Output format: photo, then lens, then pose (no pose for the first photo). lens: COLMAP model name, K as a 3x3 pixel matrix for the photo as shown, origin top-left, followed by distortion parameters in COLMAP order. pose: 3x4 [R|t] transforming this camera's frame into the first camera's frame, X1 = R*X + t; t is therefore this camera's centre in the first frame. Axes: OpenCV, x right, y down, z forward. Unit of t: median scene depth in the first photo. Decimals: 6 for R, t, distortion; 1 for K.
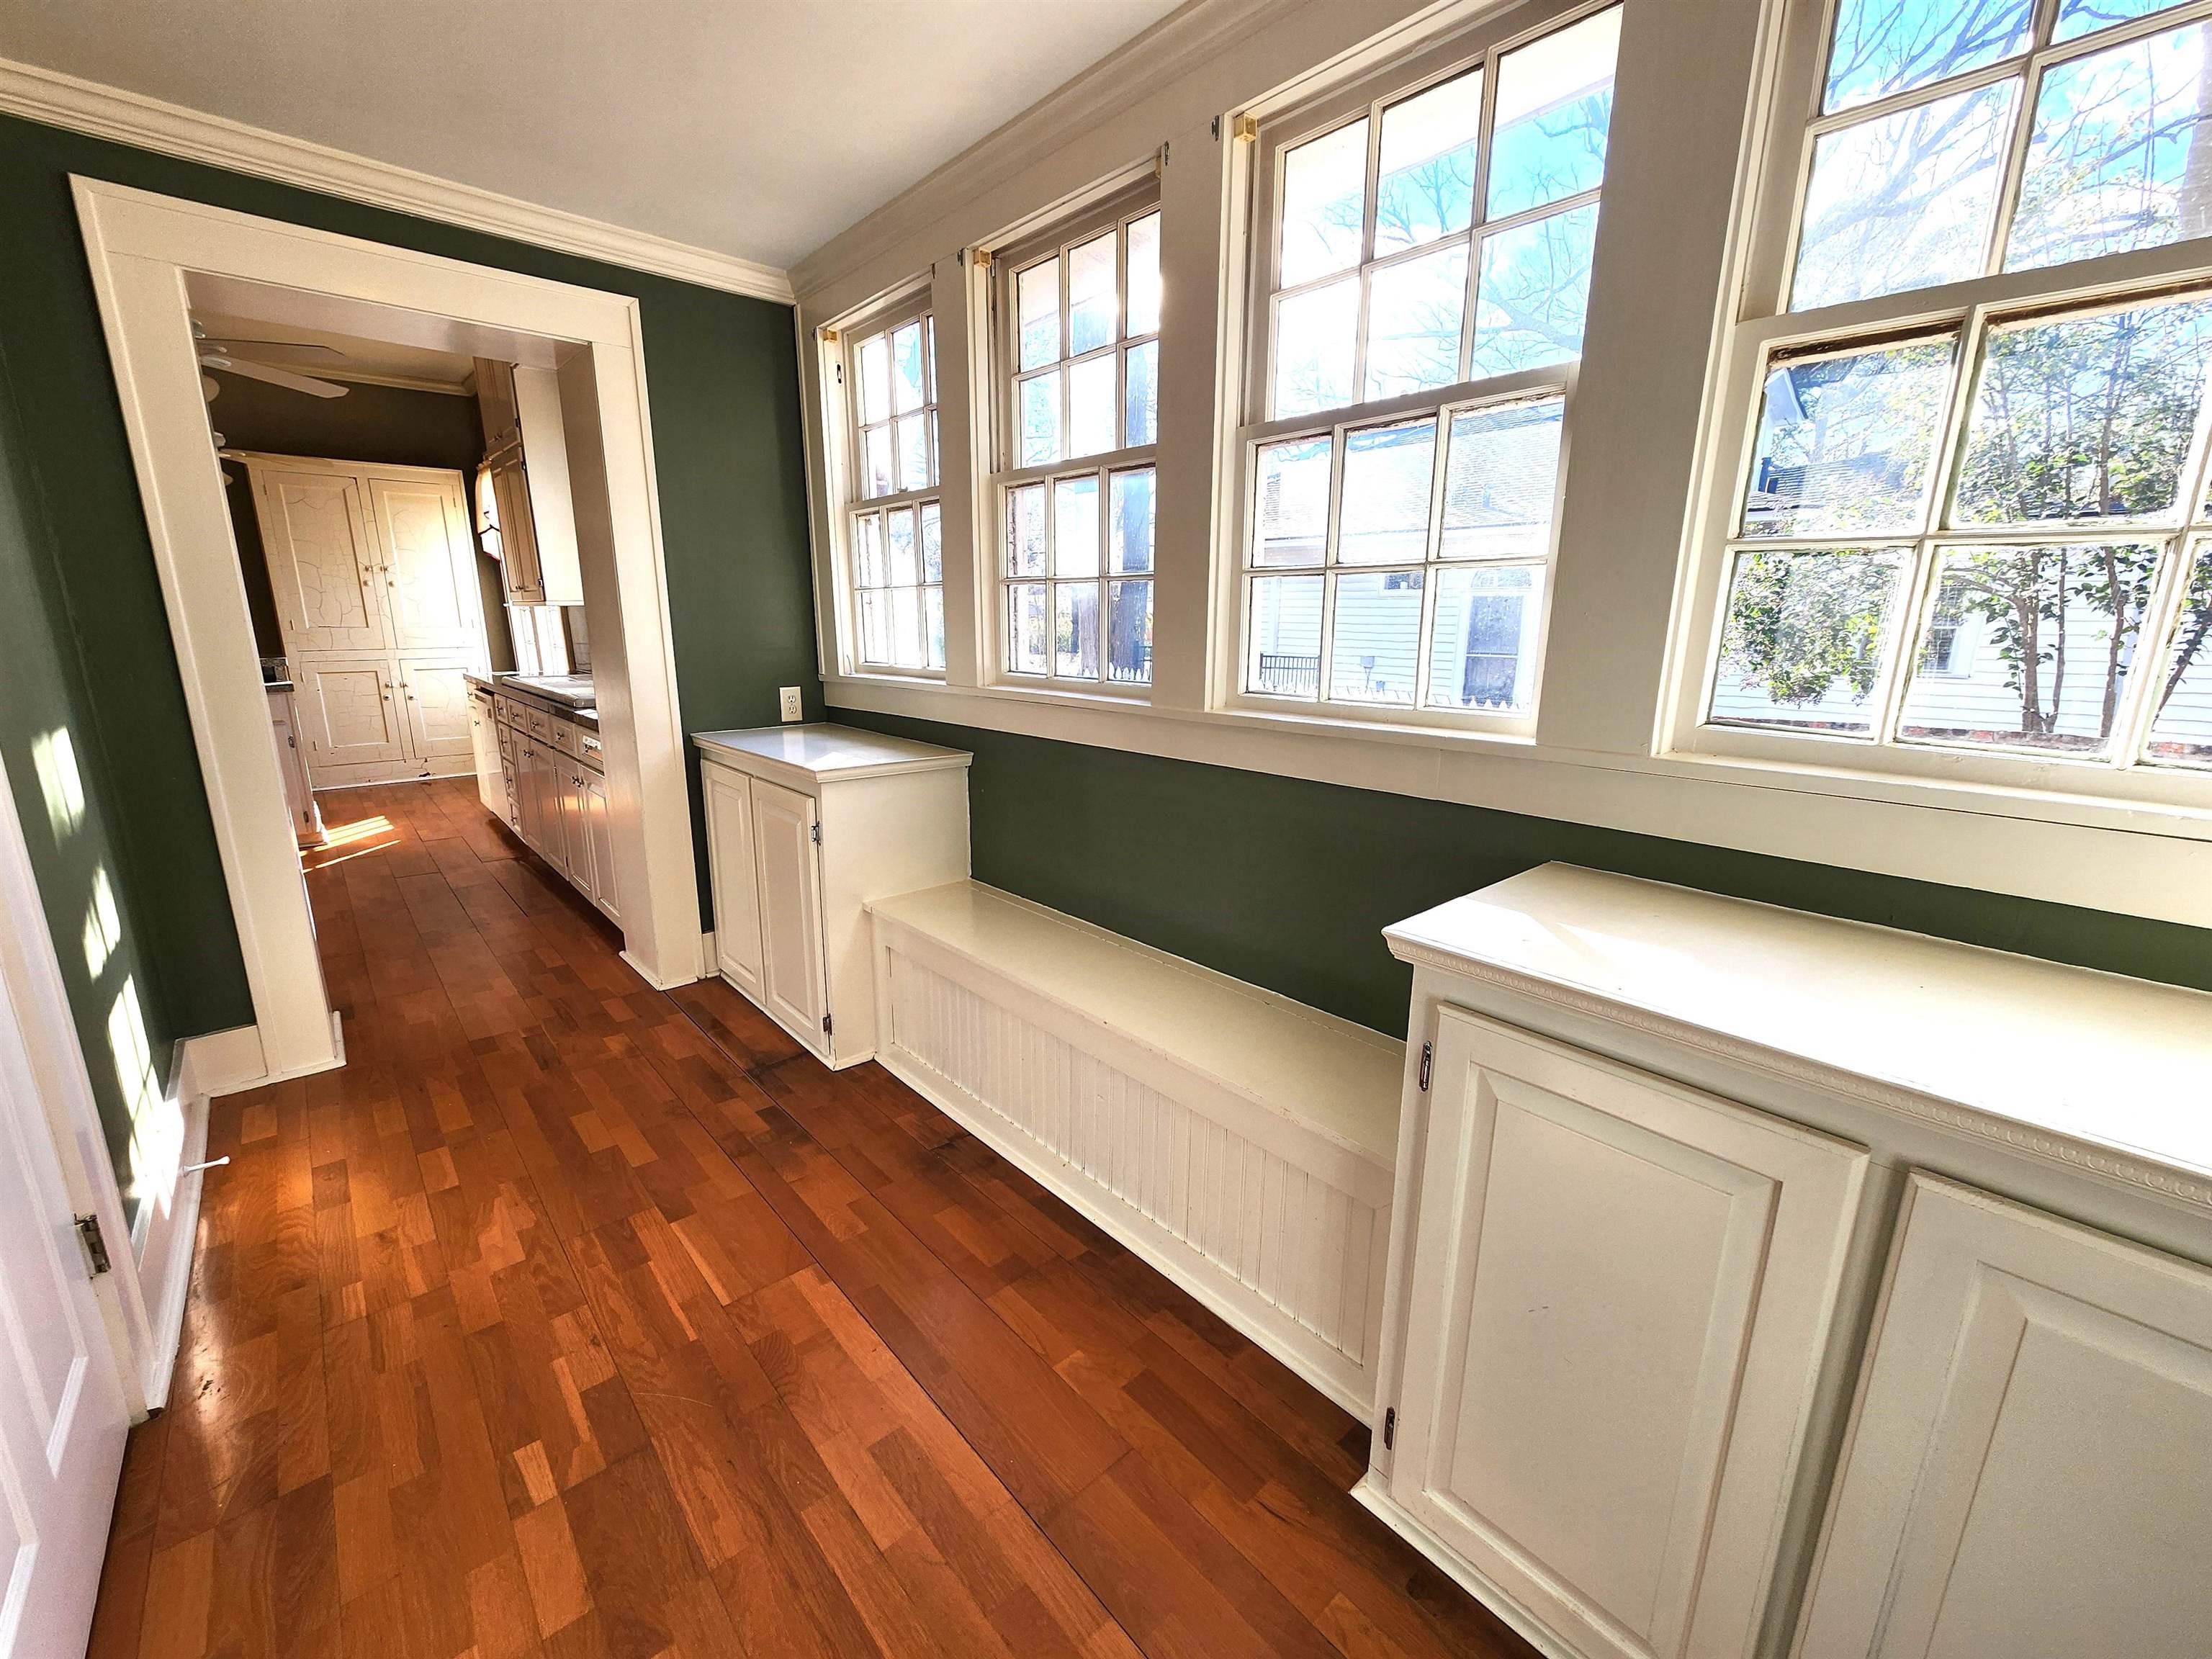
lens RADIAL K [[898.6, 0, 1098.8], [0, 898.6, 827.4], [0, 0, 1]] dist [-0.001835, 0.000086]
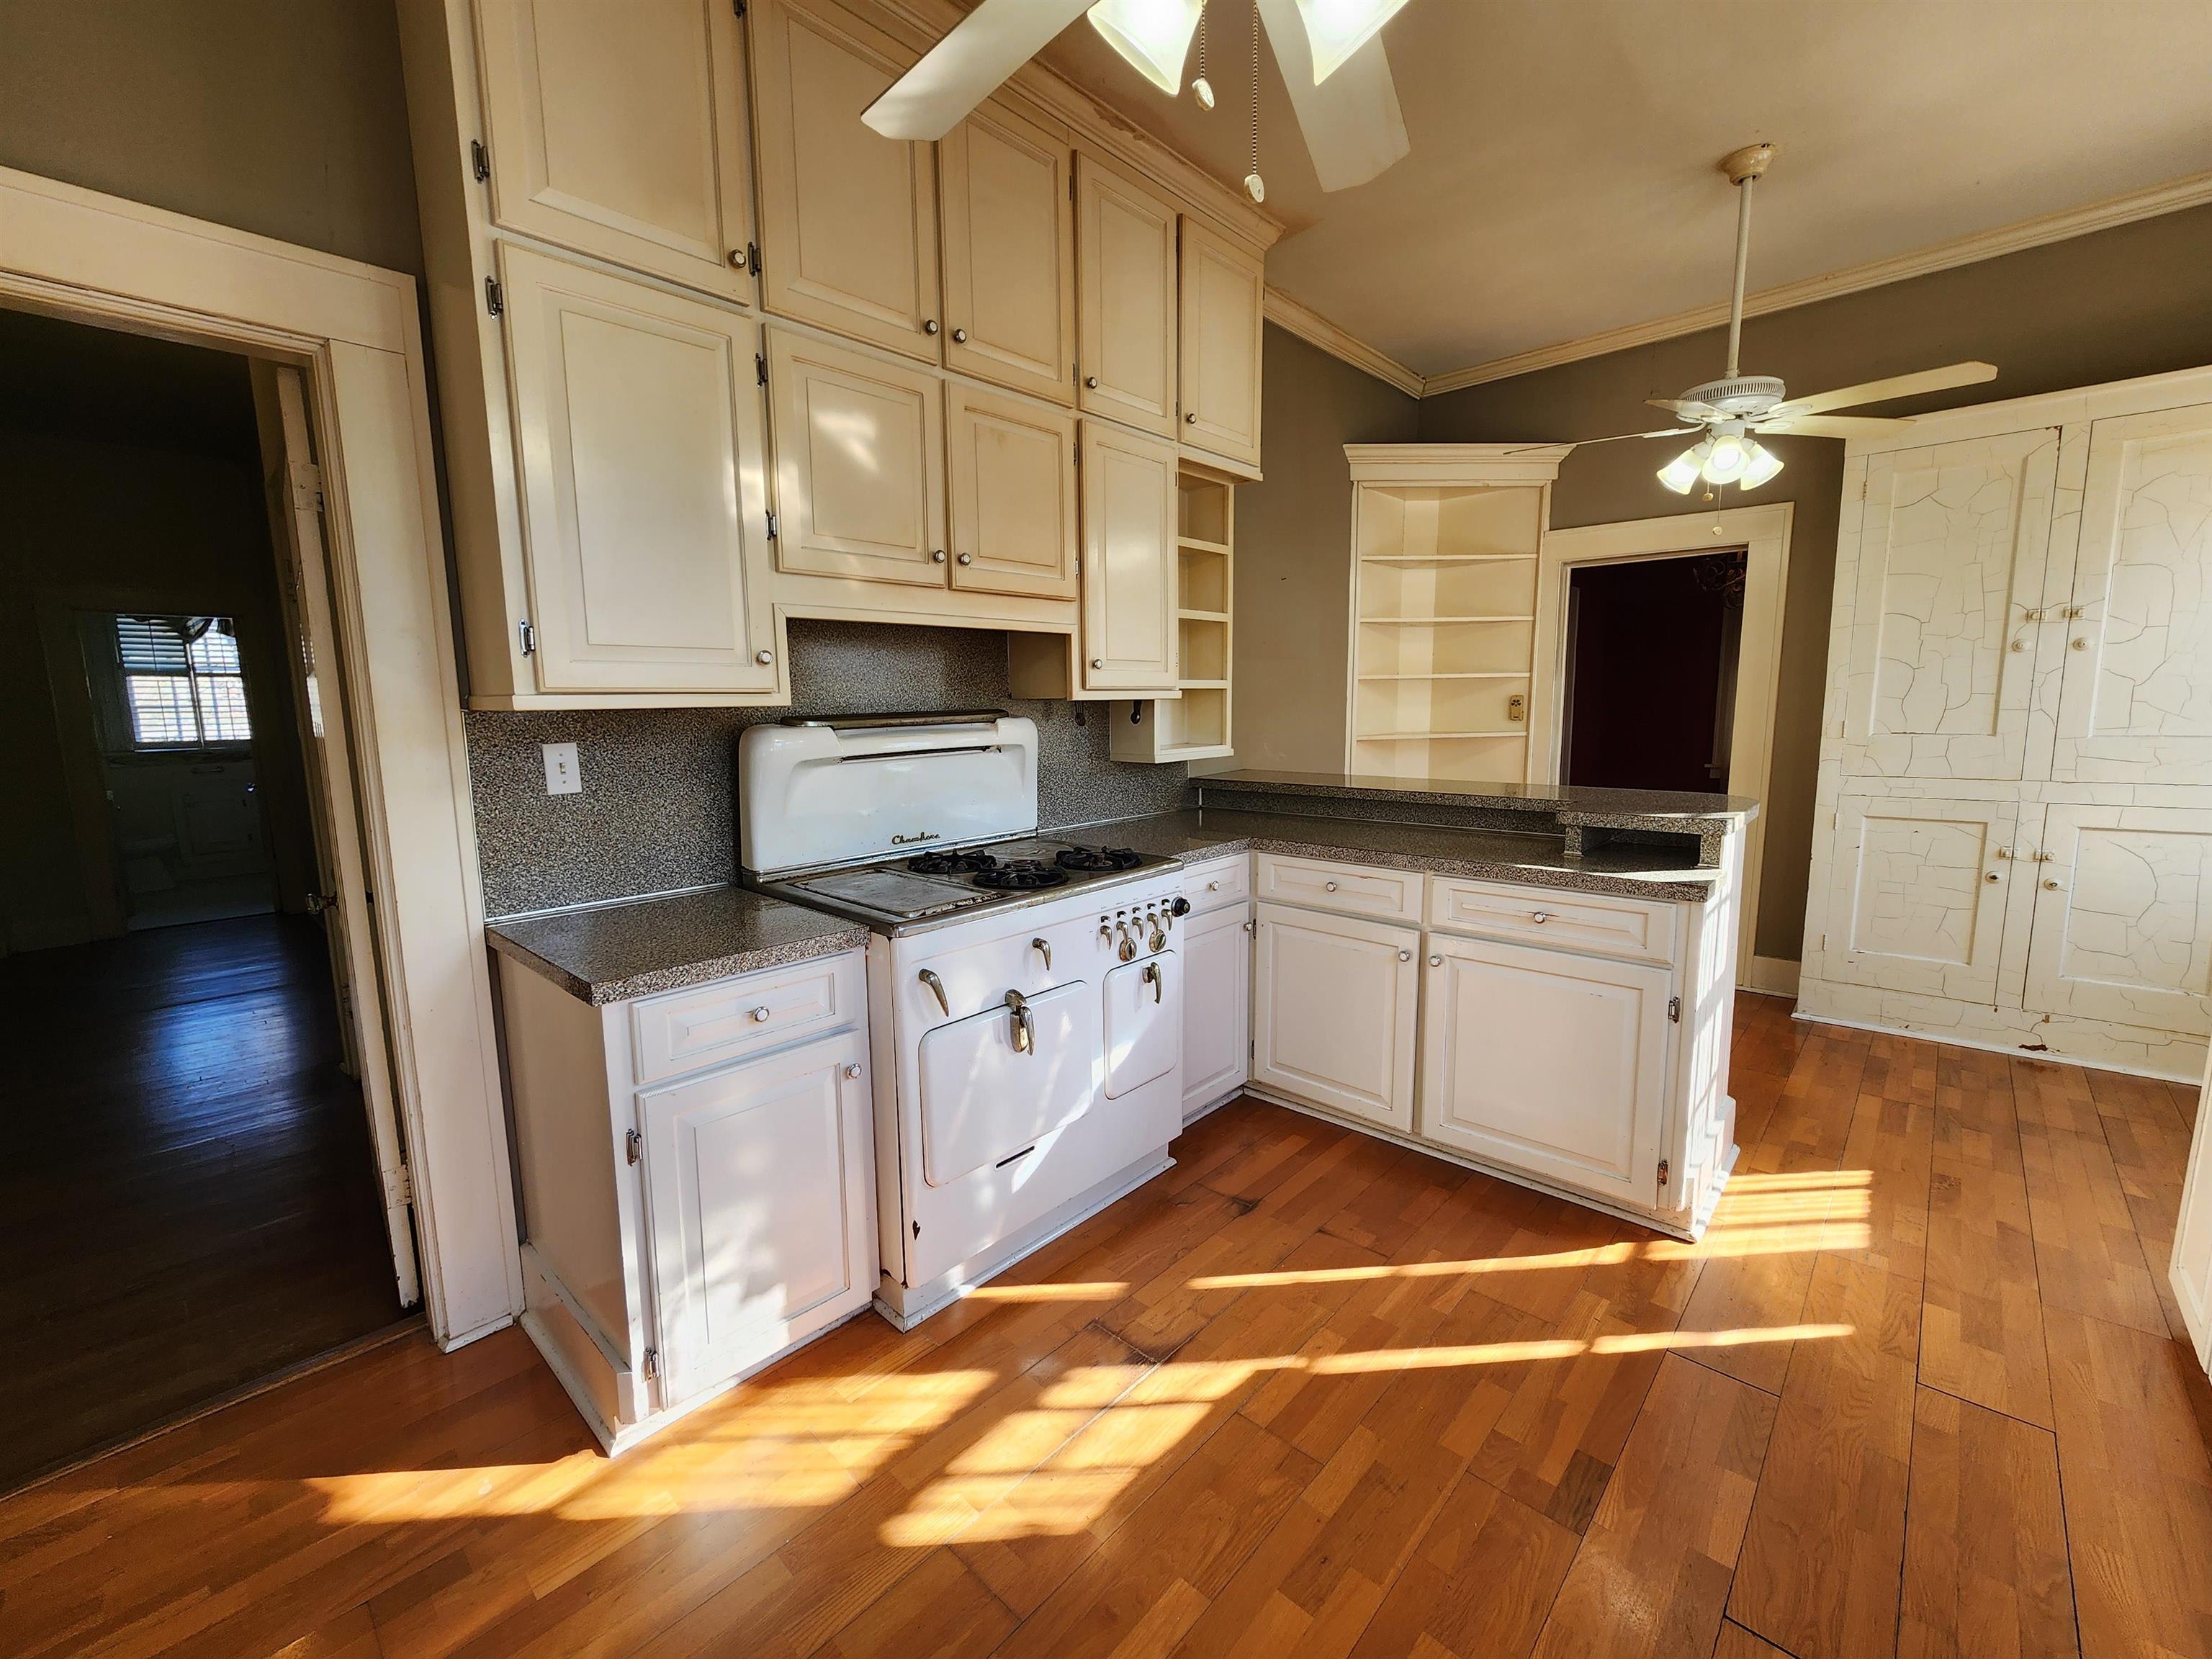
lens RADIAL K [[898.6, 0, 1098.7], [0, 898.6, 824.1], [0, 0, 1]] dist [-0.001835, 0.000086]
pose [[0.083306, 0.119017, -0.989391, -0.363495], [-0.216506, 0.971288, 0.098610, -0.117208], [0.972721, 0.205995, 0.106682, 0.479169]]
